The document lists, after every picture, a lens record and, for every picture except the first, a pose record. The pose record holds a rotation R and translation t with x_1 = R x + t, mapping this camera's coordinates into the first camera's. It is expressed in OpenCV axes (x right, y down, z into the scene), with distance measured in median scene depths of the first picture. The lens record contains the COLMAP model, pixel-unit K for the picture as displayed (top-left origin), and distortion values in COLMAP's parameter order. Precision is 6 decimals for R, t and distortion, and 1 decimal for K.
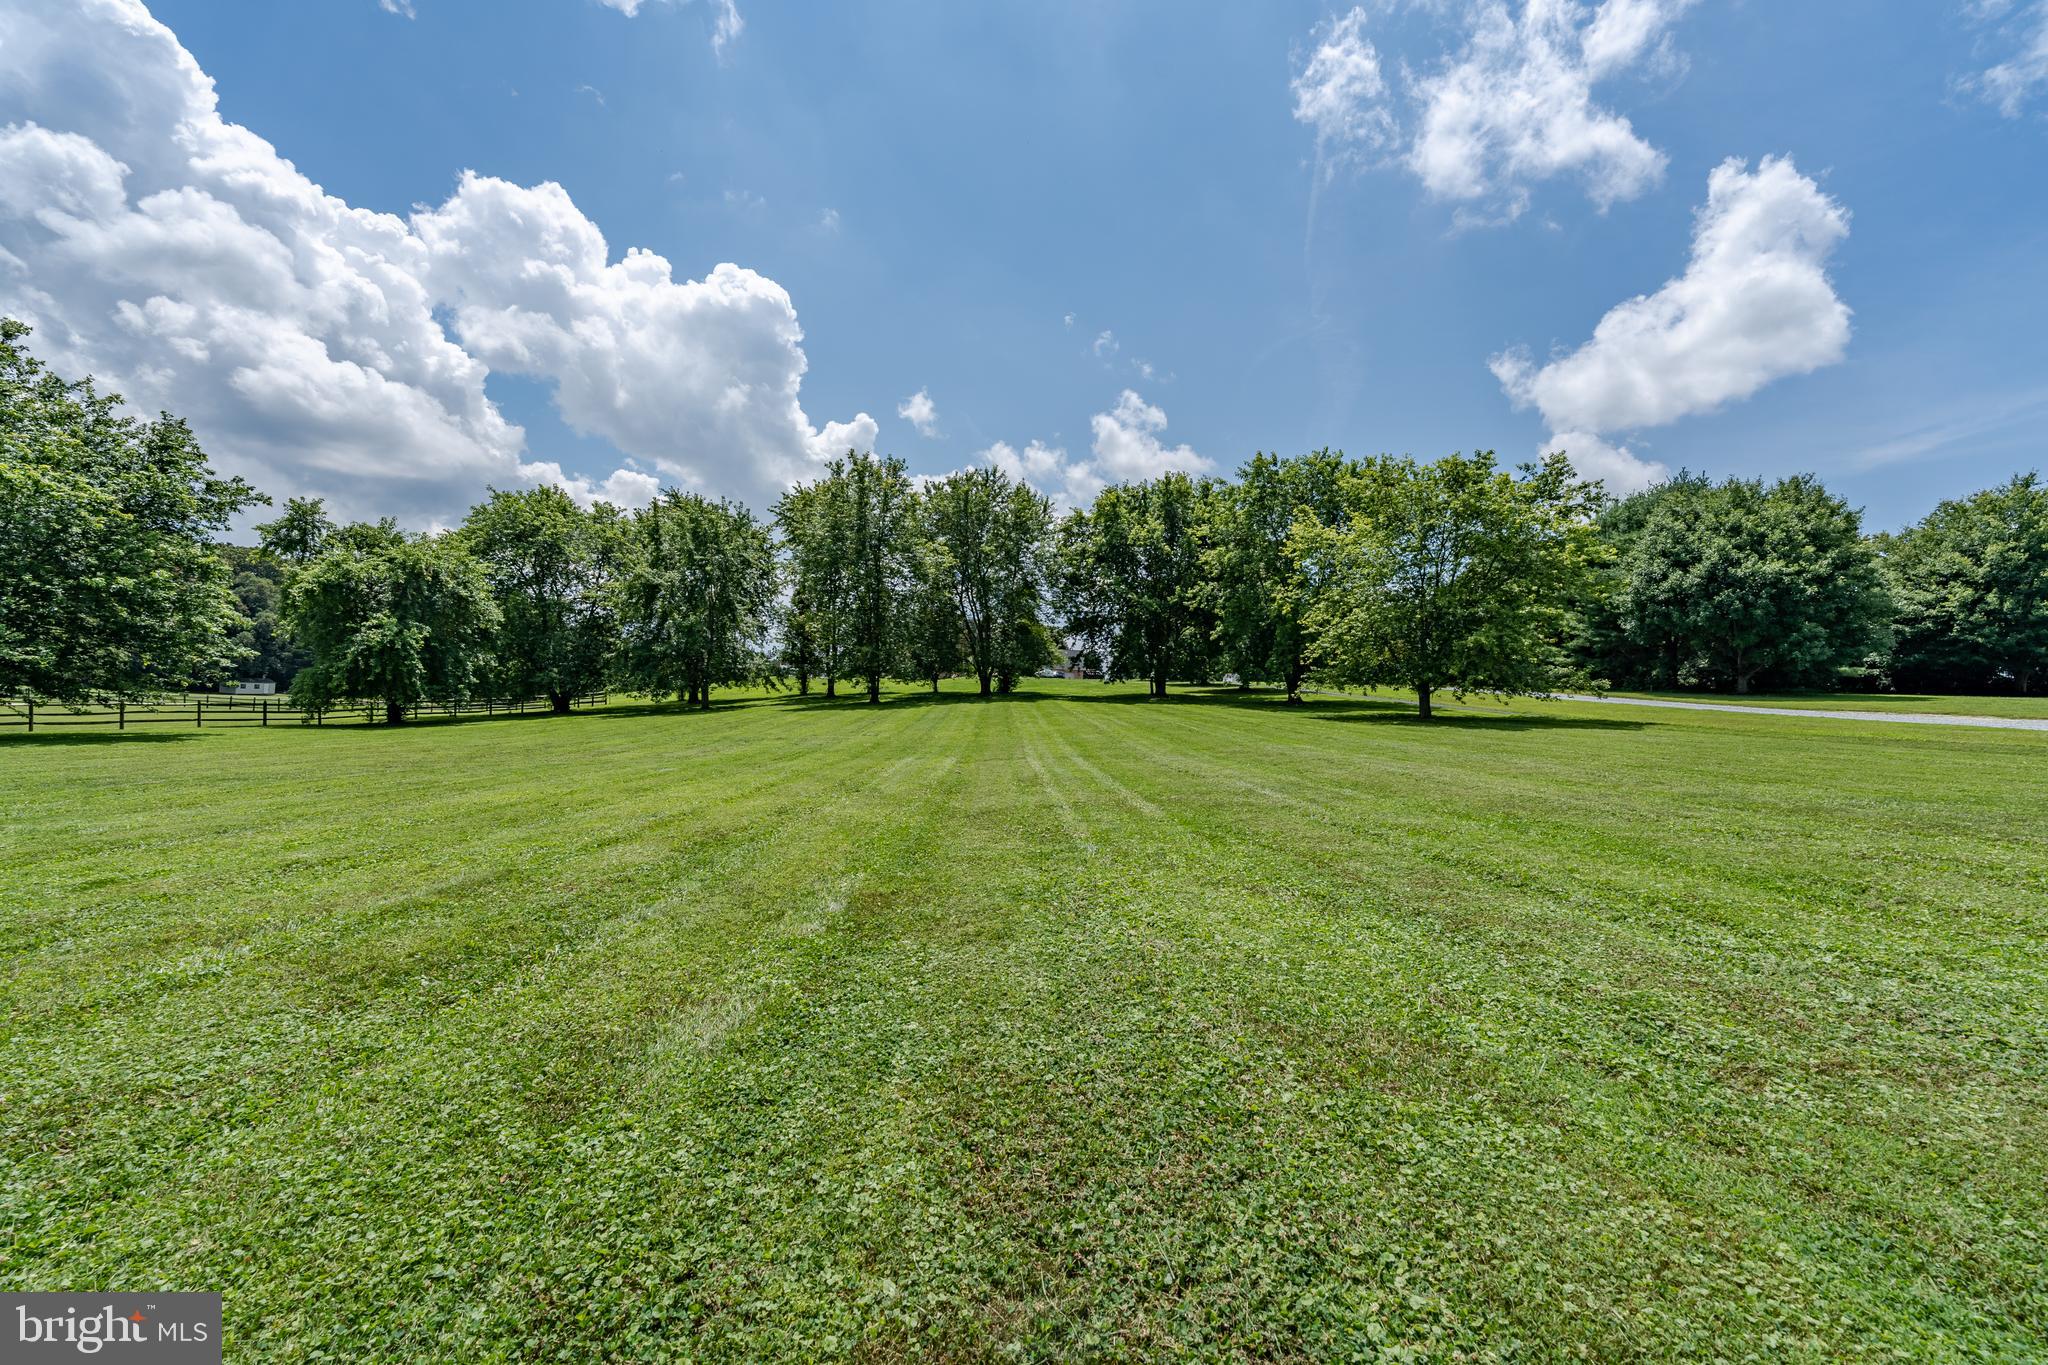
lens RADIAL K [[837.3, 0, 1044.7], [0, 837.3, 685.0], [0, 0, 1]] dist [-0.001746, 0.000278]
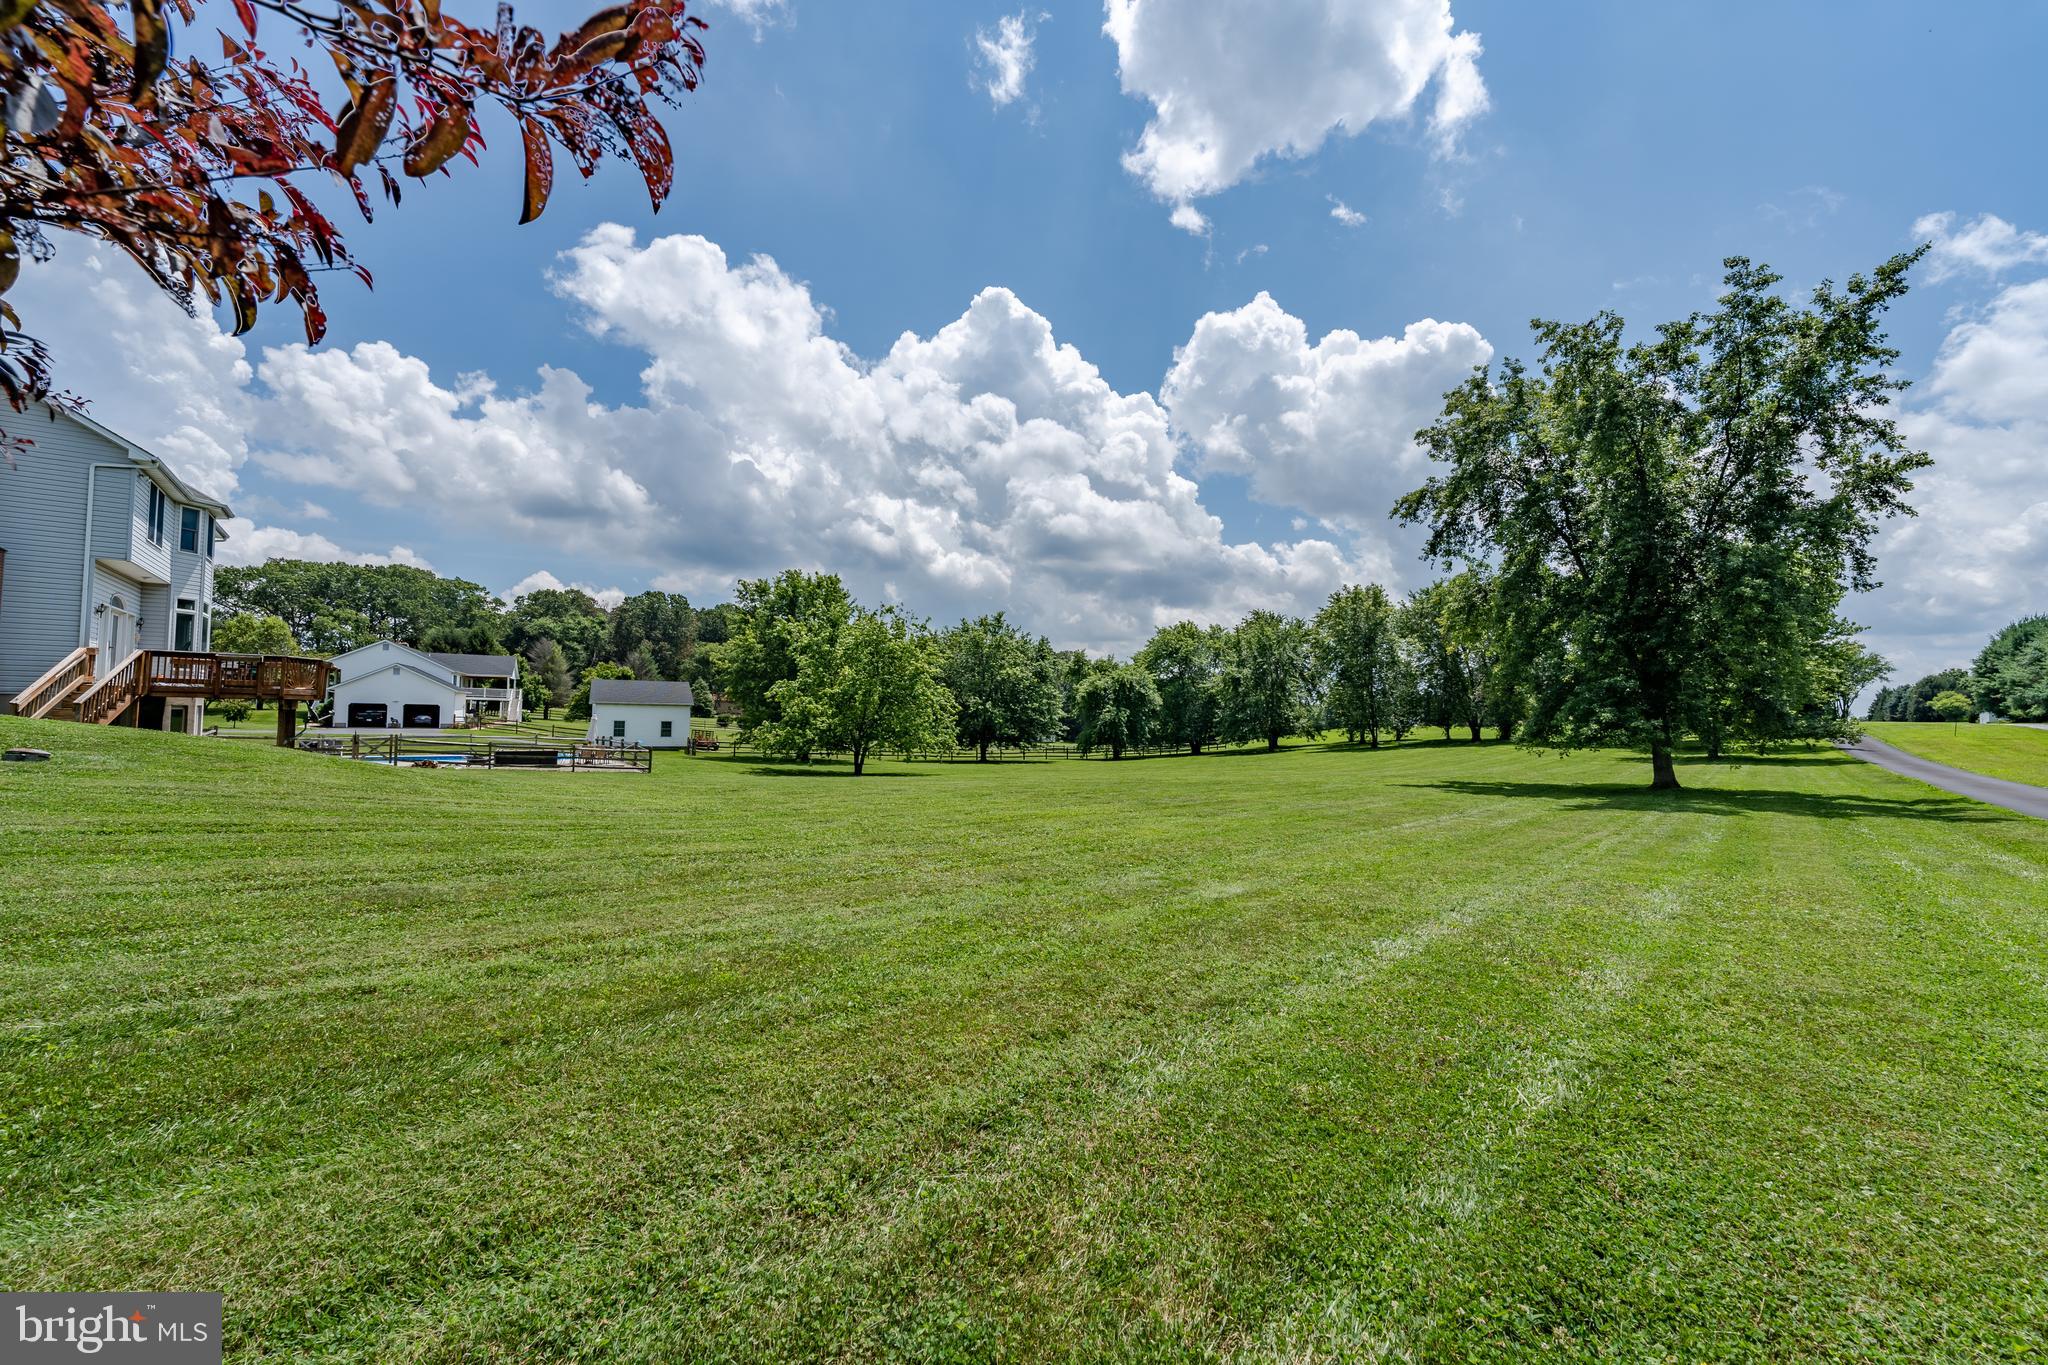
lens RADIAL K [[837.3, 0, 1007.6], [0, 837.3, 685.1], [0, 0, 1]] dist [-0.001746, 0.000278]
pose [[0.696467, -0.056834, -0.715335, 0.420022], [0.021114, 0.998050, -0.058738, -0.015635], [0.717278, 0.025805, 0.696309, -0.508909]]
